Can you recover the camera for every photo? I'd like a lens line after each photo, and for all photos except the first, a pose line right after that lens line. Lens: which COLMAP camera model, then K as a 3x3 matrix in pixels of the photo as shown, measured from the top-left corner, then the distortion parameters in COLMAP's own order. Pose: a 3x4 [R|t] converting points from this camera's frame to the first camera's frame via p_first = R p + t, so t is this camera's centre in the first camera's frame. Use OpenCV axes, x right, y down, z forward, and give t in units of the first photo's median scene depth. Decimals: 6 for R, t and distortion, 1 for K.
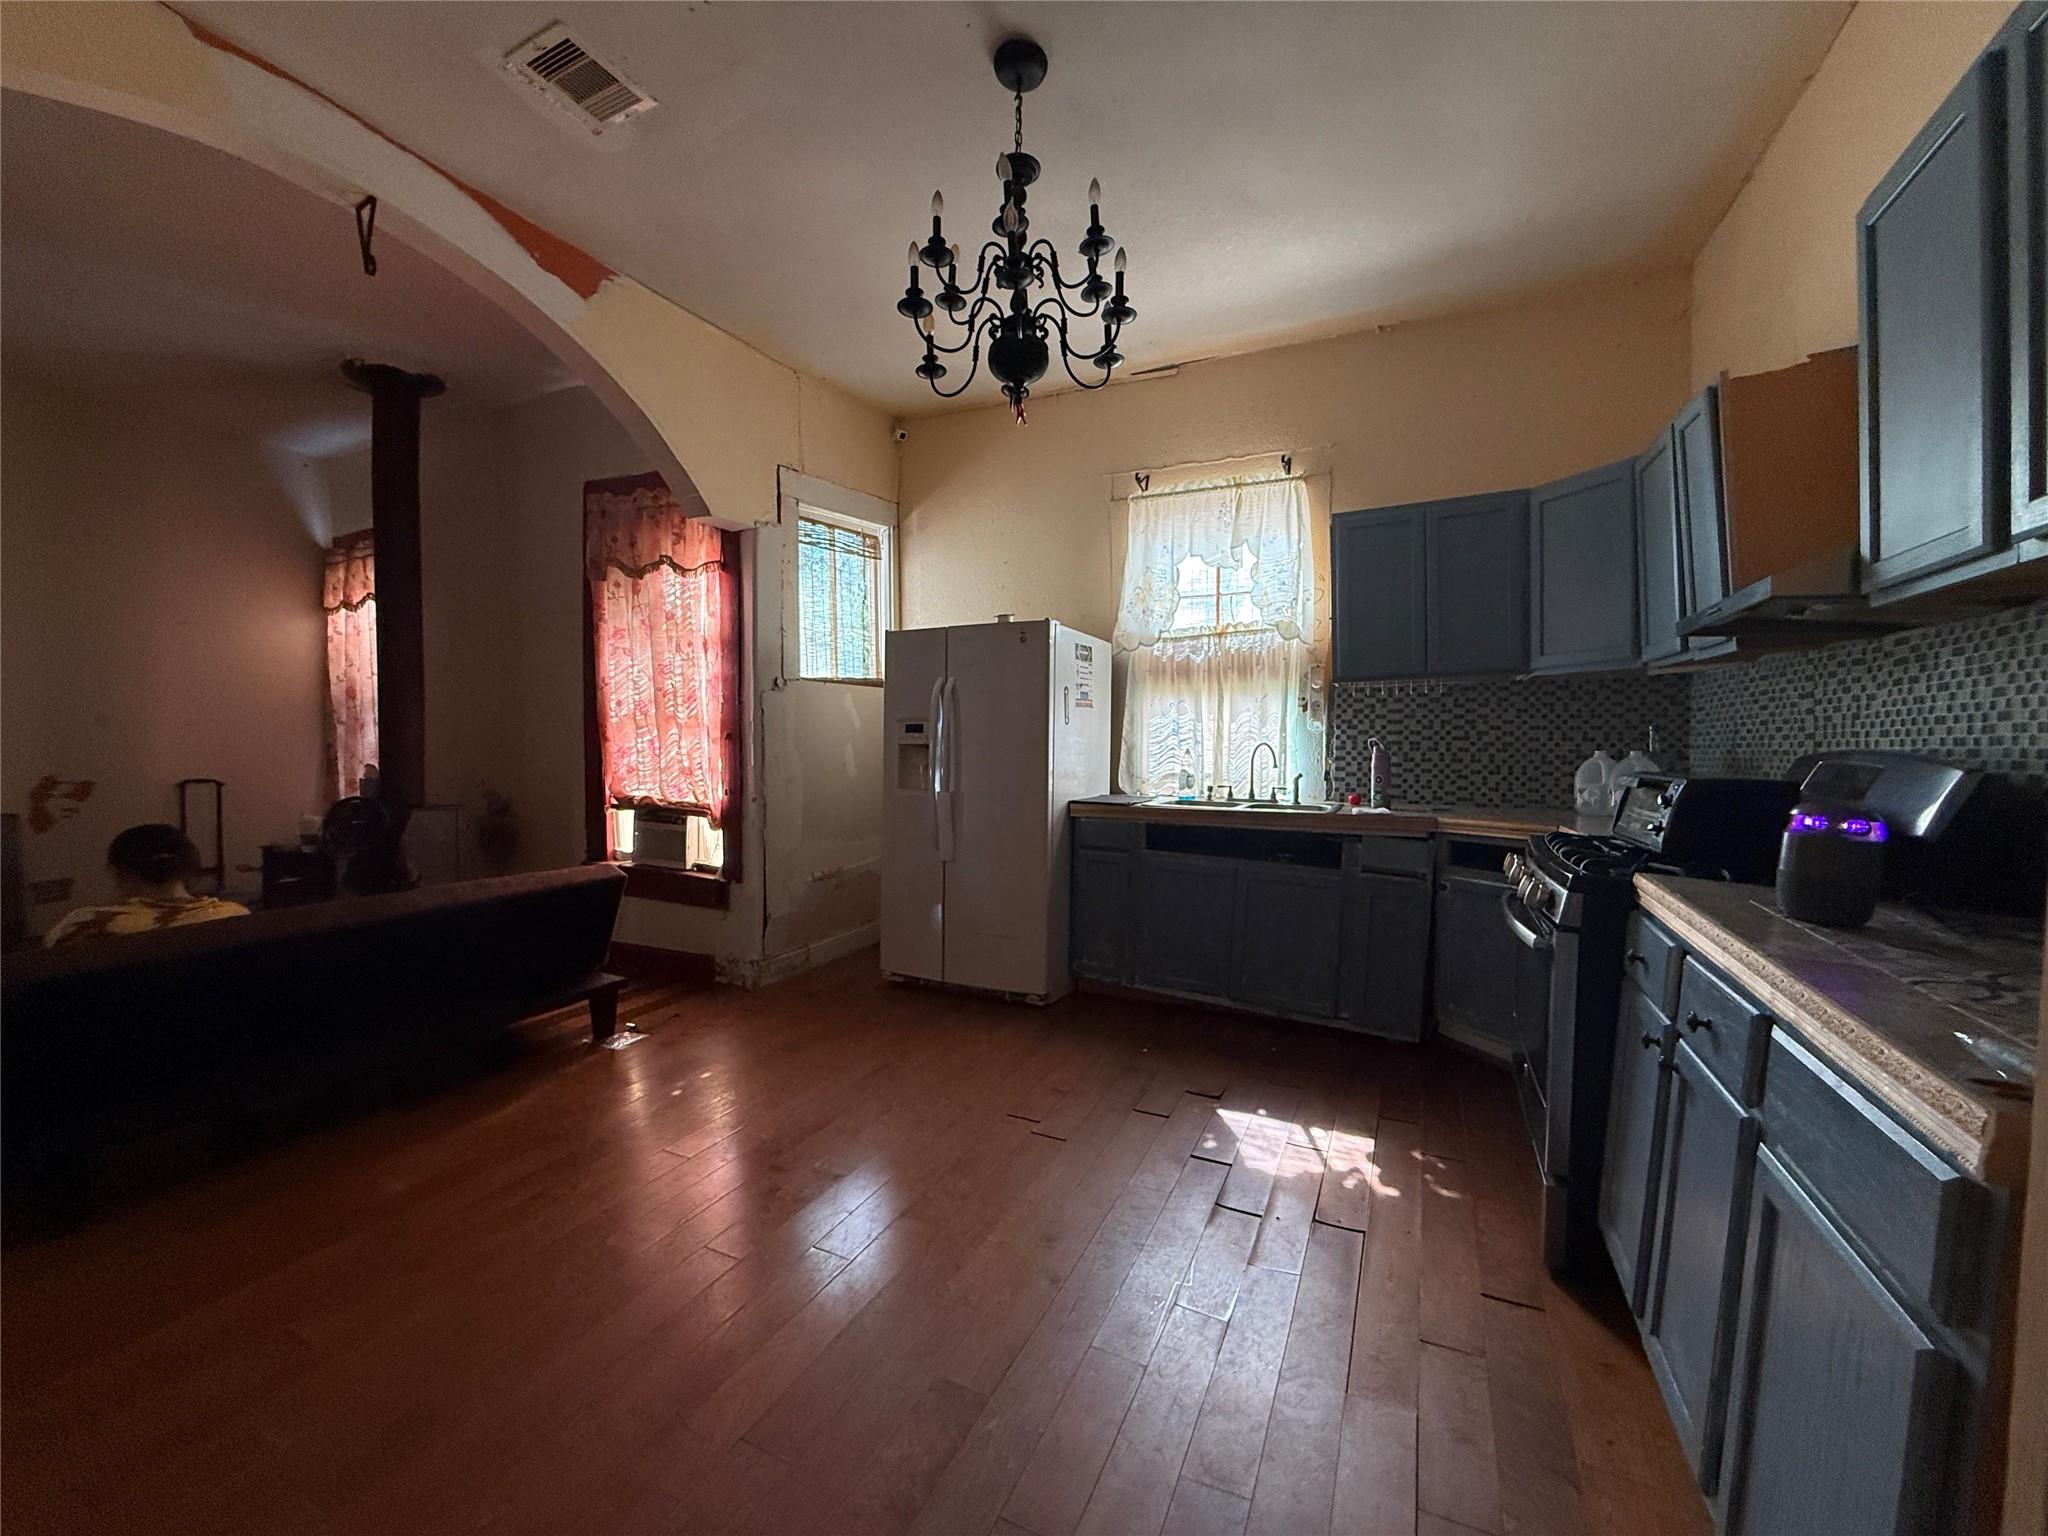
lens RADIAL K [[818.5, 0, 1021.1], [0, 818.5, 766.2], [0, 0, 1]] dist [-0.000001, -0.000069]
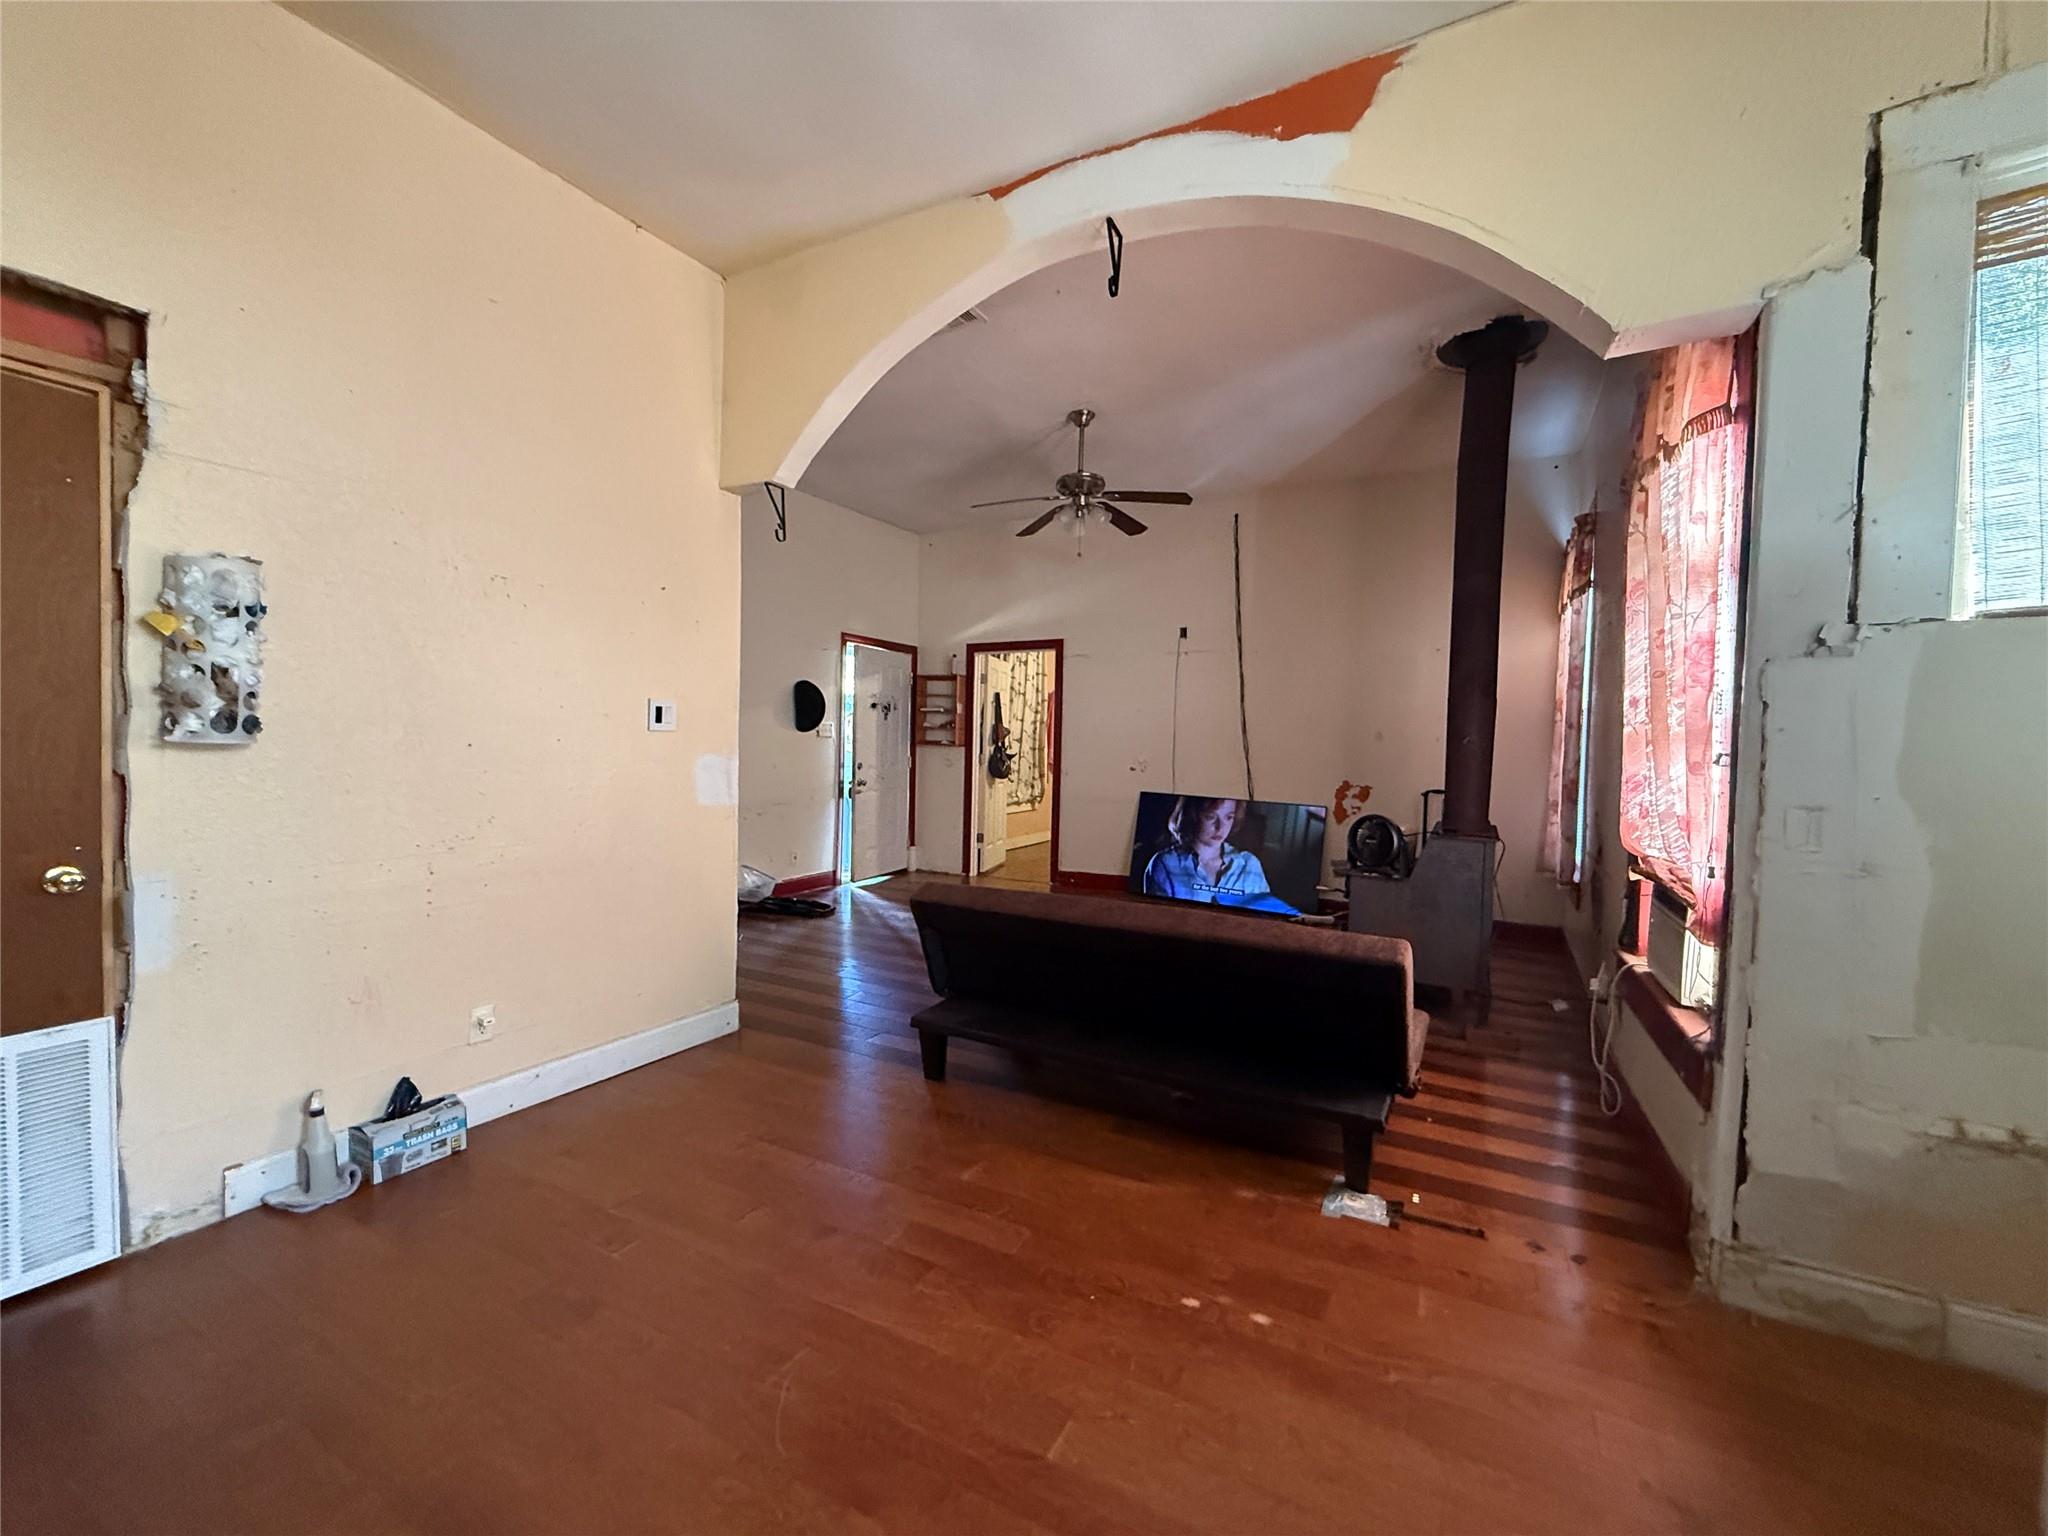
lens RADIAL K [[818.5, 0, 1021.1], [0, 818.5, 766.2], [0, 0, 1]] dist [-0.000001, -0.000069]
pose [[-0.040228, 0.028283, -0.998790, 0.151975], [-0.053512, 0.998104, 0.030419, -0.025637], [0.997757, 0.054671, -0.038639, 0.603449]]
